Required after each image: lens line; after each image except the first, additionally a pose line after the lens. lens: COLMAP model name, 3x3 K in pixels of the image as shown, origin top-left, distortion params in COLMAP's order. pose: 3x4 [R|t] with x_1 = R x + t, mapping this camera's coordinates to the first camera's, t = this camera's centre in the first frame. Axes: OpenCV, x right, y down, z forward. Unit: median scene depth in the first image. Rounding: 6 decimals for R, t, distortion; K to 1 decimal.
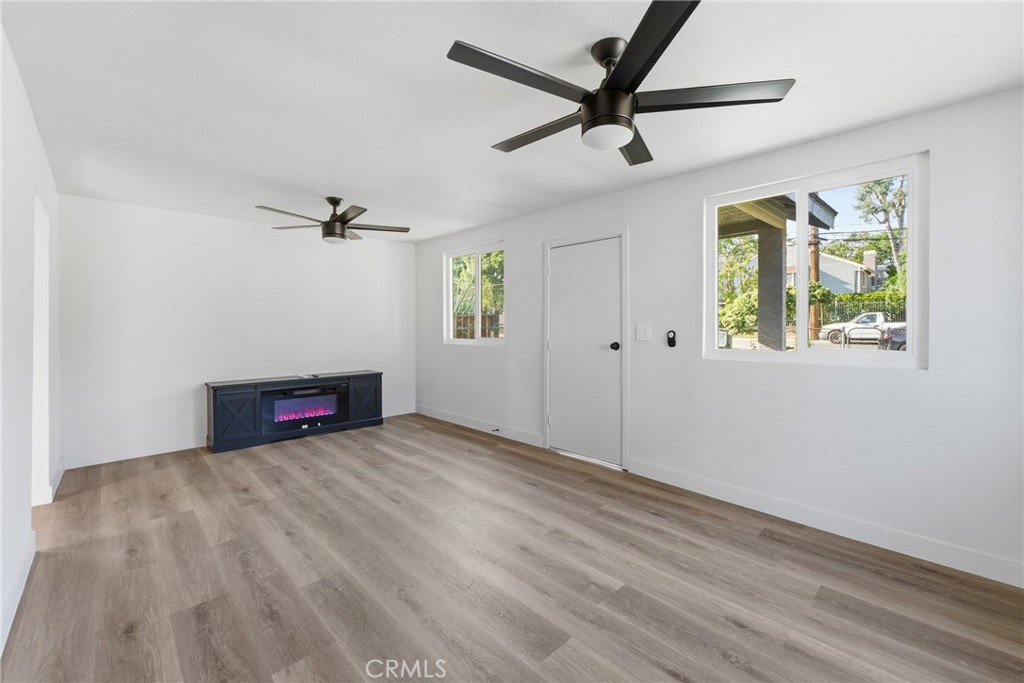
lens RADIAL K [[424.3, 0, 509.2], [0, 424.3, 326.7], [0, 0, 1]] dist [0.000170, 0.000221]
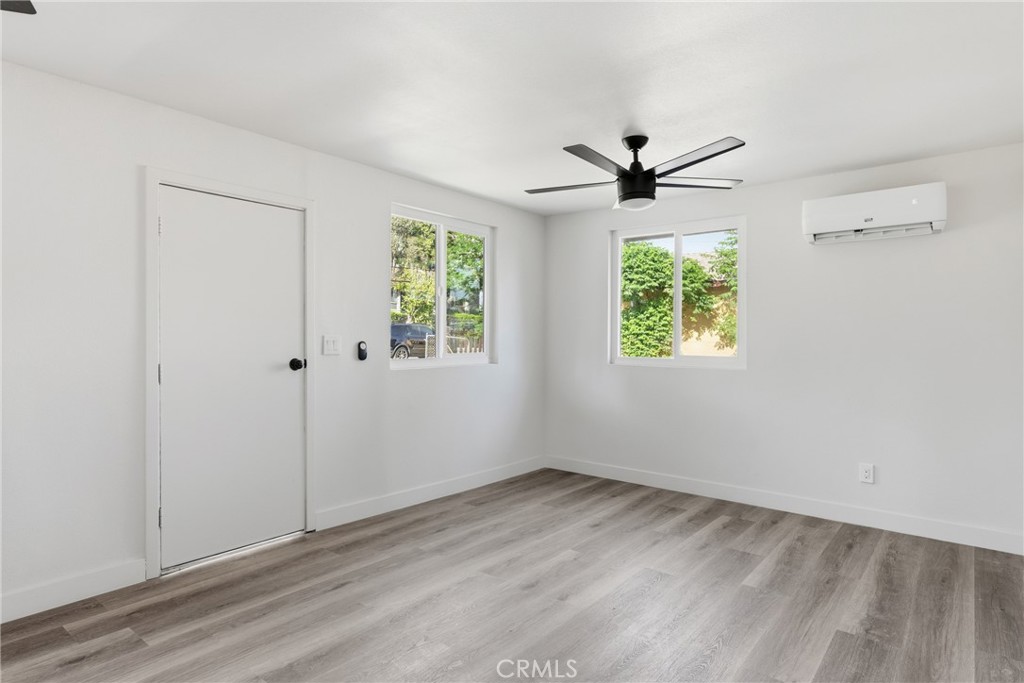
lens RADIAL K [[572.0, 0, 512.0], [0, 572.0, 341.5], [0, 0, 1]] dist [0.001413, 0.000374]
pose [[-0.129500, -0.009460, 0.991534, -0.985035], [-0.002673, 0.999954, 0.009191, -0.002821], [-0.991576, -0.001460, -0.129520, 1.023563]]
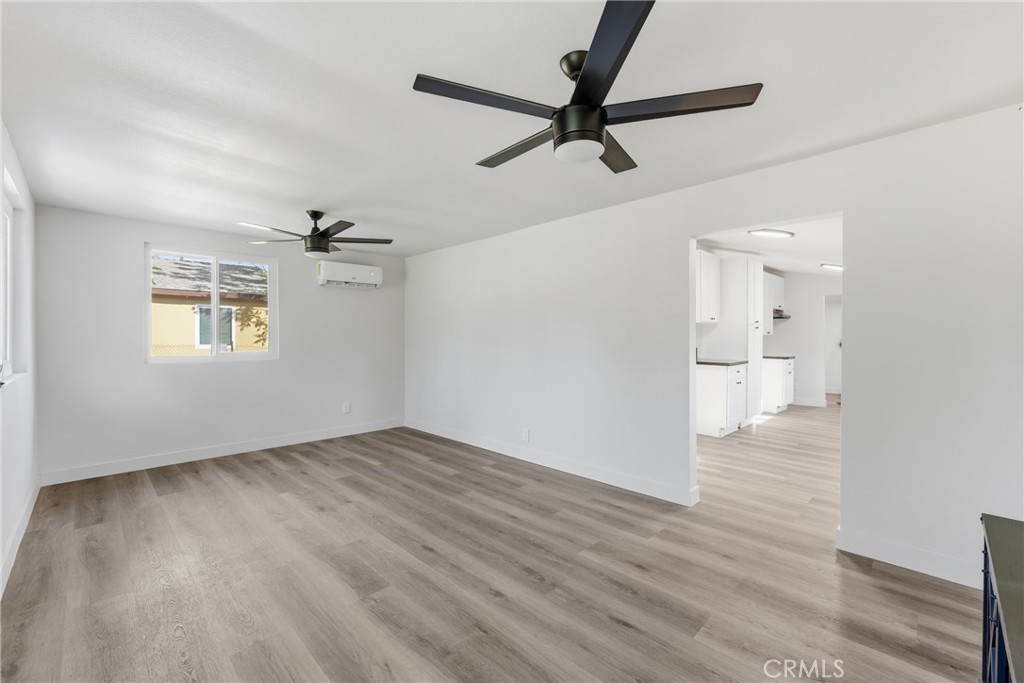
lens RADIAL K [[421.5, 0, 512.0], [0, 421.5, 341.5], [0, 0, 1]] dist [-0.001471, -0.000005]
pose [[-0.999704, 0.001412, -0.024304, -0.448271], [0.001080, 0.999906, 0.013698, -0.010998], [0.024321, 0.013668, -0.999611, 1.979860]]
